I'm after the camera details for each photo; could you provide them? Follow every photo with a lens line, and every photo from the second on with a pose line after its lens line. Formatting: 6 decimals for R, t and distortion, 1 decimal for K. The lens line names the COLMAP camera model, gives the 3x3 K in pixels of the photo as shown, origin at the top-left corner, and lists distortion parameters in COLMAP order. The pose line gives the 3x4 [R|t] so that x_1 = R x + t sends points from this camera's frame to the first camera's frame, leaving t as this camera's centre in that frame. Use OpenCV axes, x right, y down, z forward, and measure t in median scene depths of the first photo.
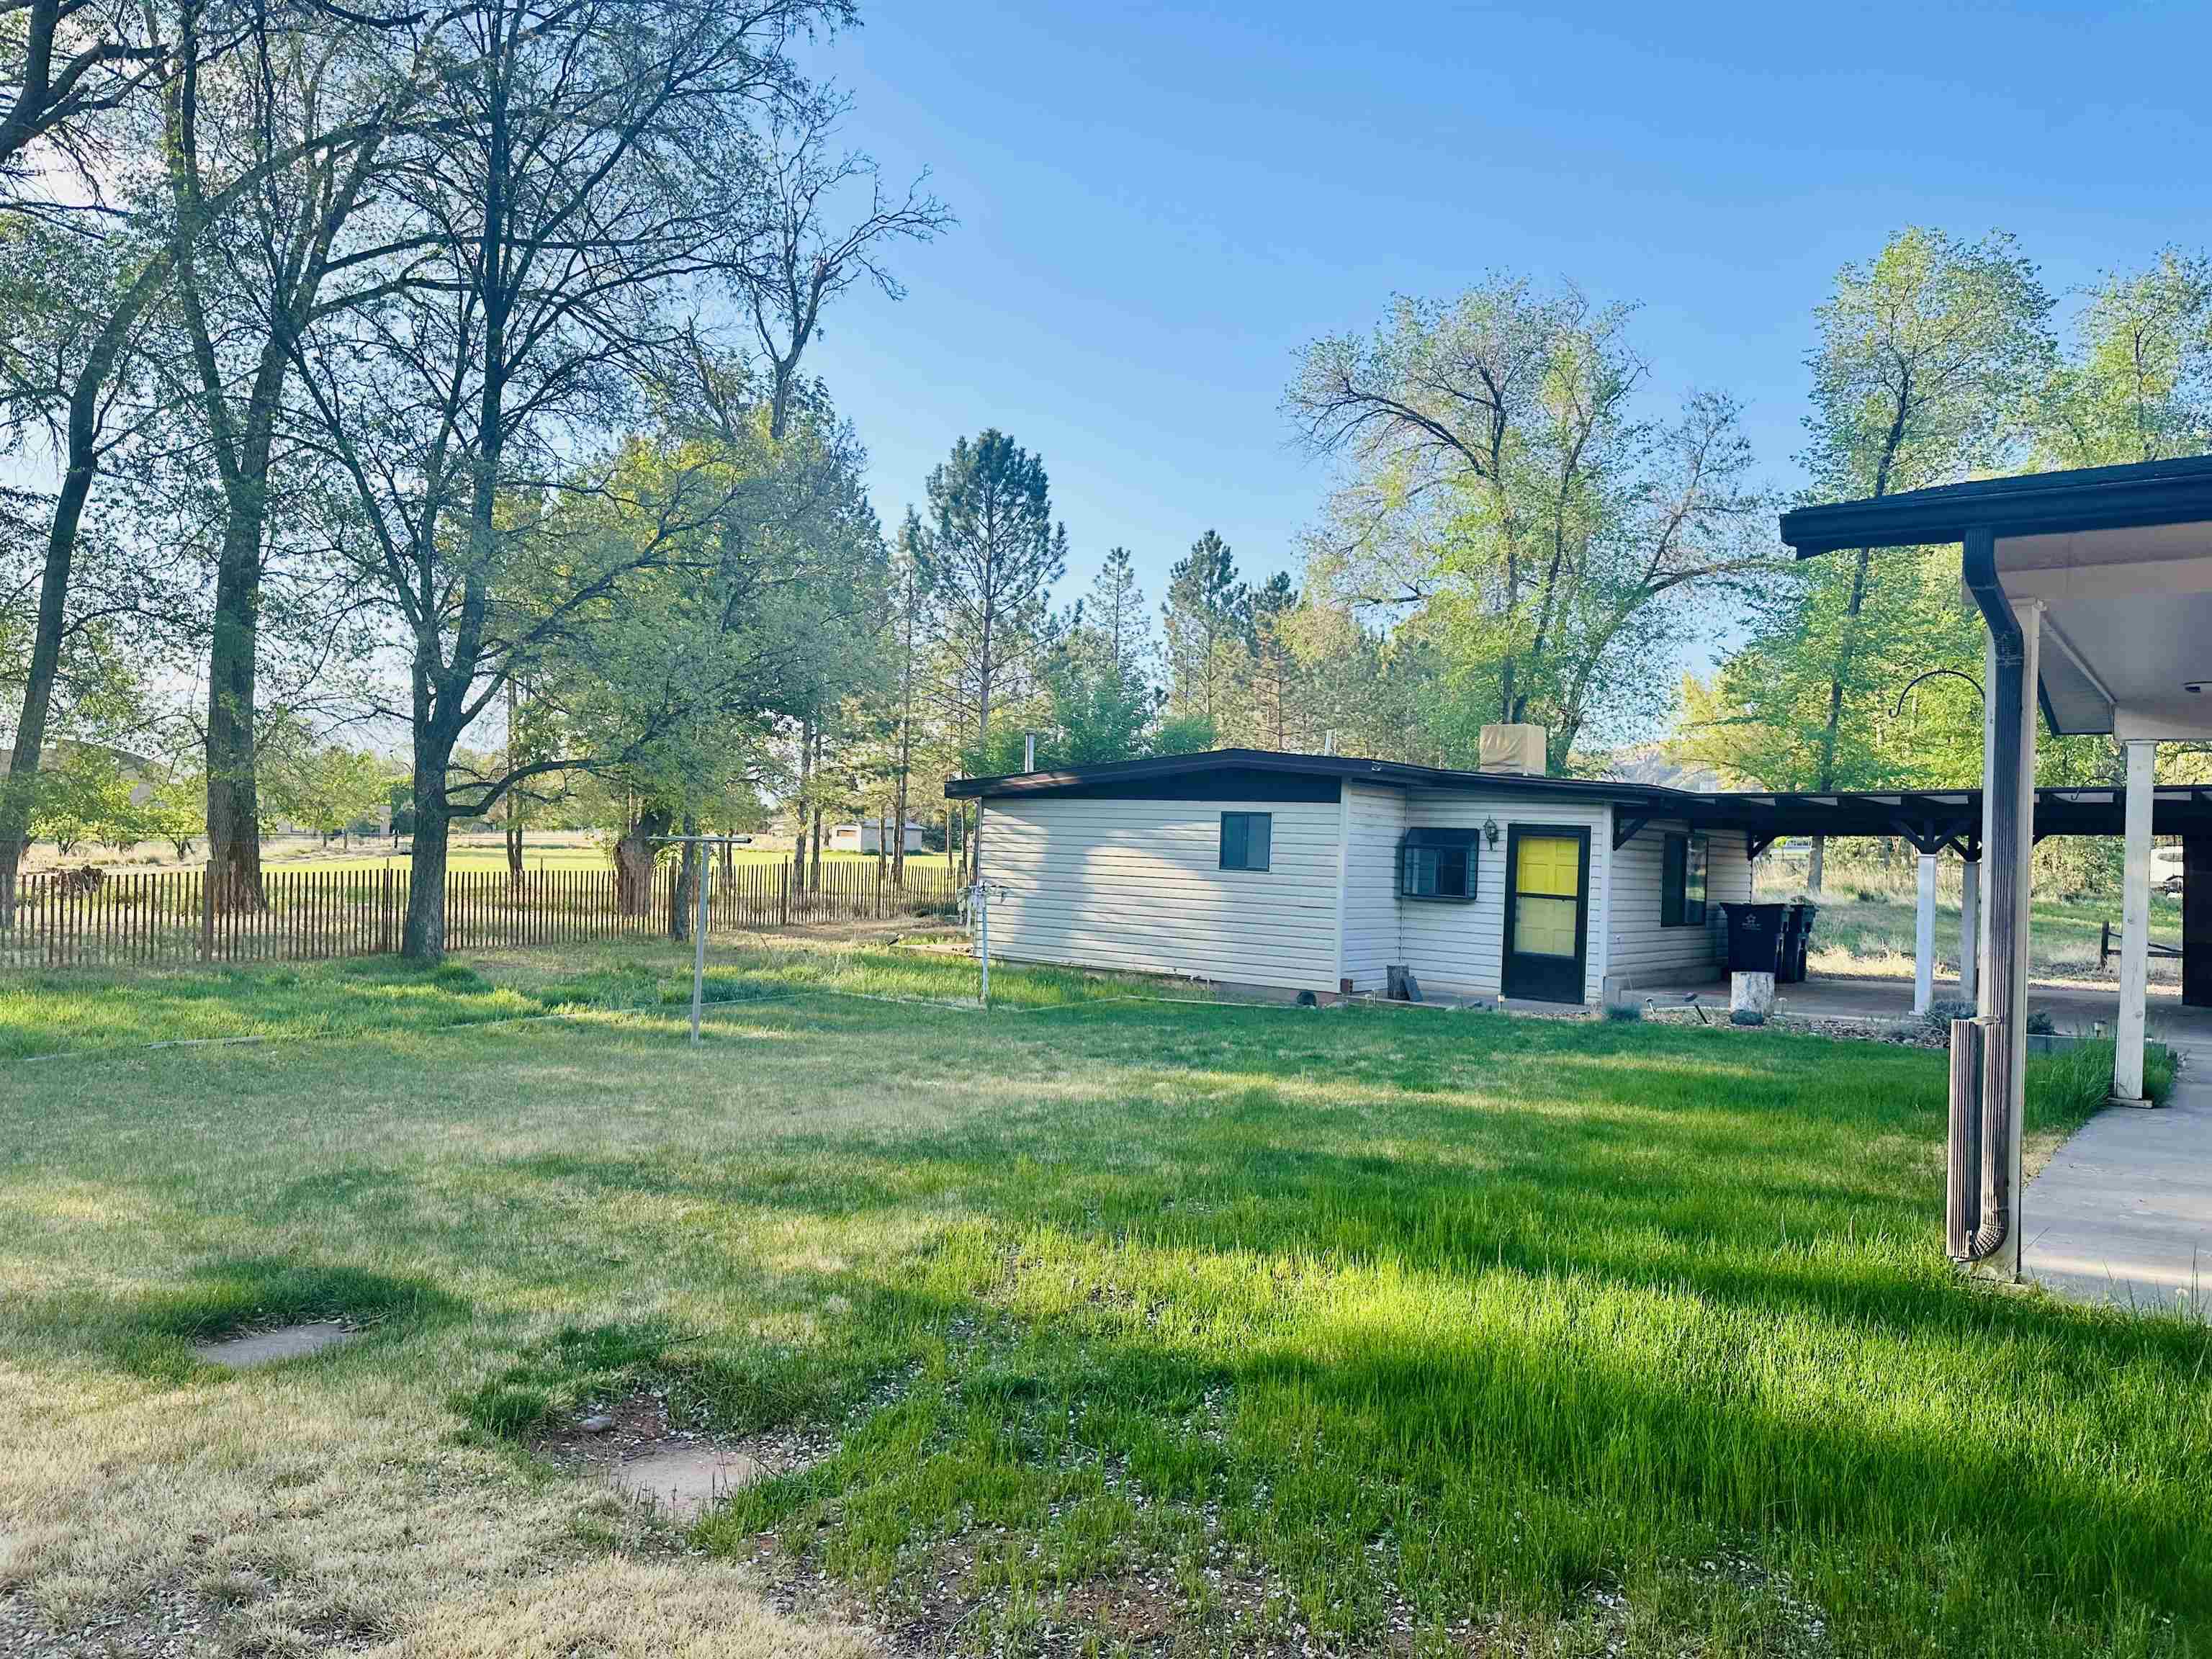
lens RADIAL K [[1528.9, 0, 1106.0], [0, 1528.9, 829.5], [0, 0, 1]] dist [-0.038929, -0.000053]
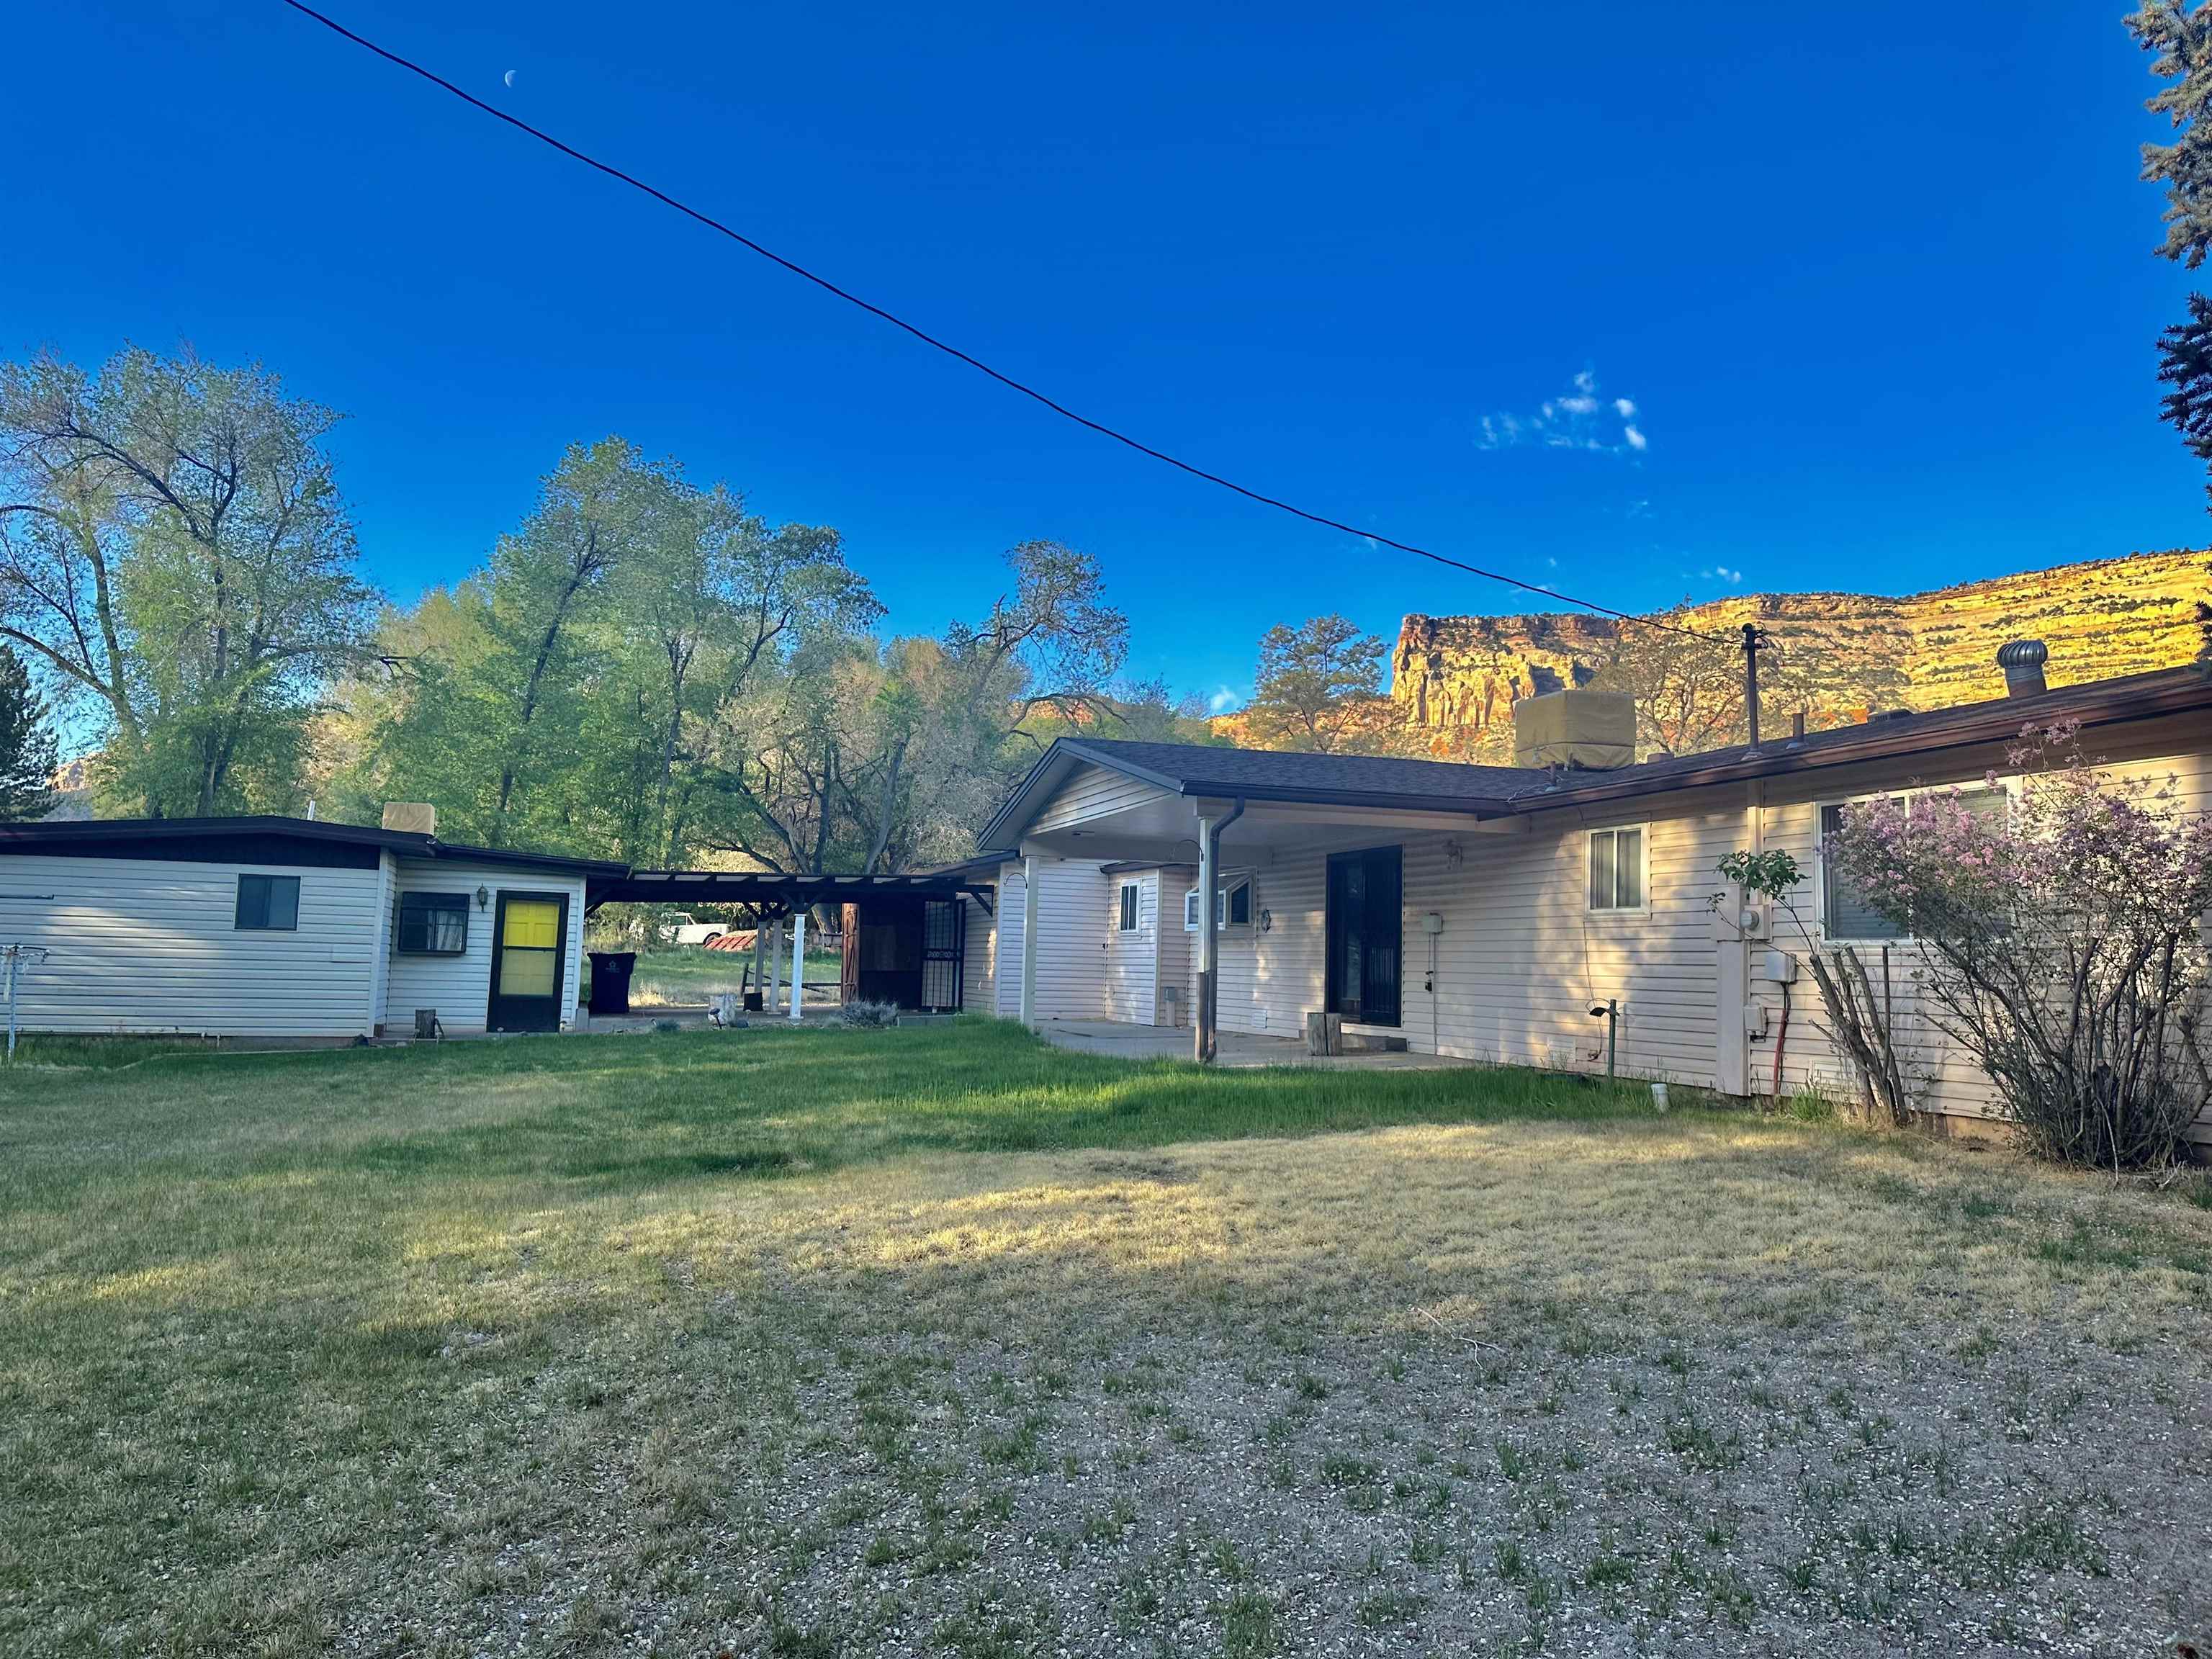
lens RADIAL K [[1528.9, 0, 1106.0], [0, 1528.9, 829.5], [0, 0, 1]] dist [-0.038929, -0.000053]
pose [[0.499250, 0.048471, 0.865101, -0.552124], [-0.012130, 0.998727, -0.048957, 0.001328], [-0.866373, 0.013948, 0.499202, -0.037664]]
